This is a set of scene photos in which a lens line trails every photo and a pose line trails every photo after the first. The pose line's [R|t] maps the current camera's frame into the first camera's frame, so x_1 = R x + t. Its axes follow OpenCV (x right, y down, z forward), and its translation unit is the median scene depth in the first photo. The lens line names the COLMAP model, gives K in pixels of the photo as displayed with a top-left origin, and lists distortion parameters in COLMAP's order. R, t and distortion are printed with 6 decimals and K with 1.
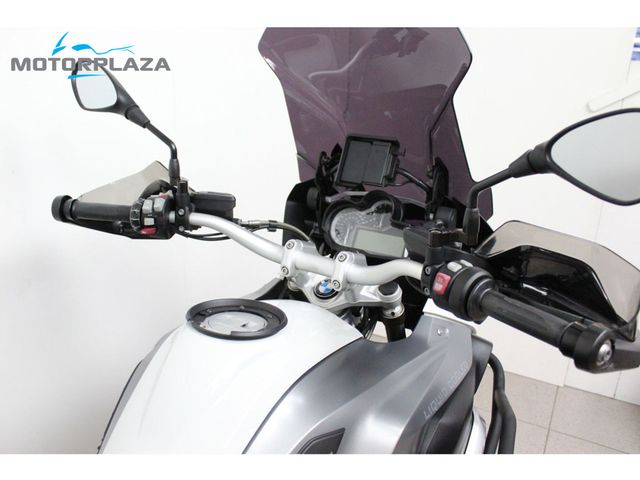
lens RADIAL K [[548.5, 0, 320.0], [0, 548.5, 240.0], [0, 0, 1]] dist [-0.129048, 0.004140]
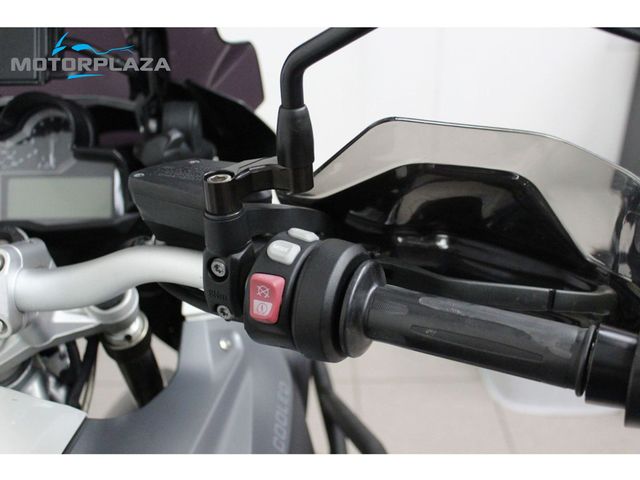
lens RADIAL K [[783.6, 0, 320.0], [0, 783.6, 240.0], [0, 0, 1]] dist [-0.028595, -0.023513]
pose [[0.870973, -0.249550, 0.423238, 0.007774], [0.187788, 0.965089, 0.182590, -0.048133], [-0.454028, -0.079552, 0.887429, 0.309435]]
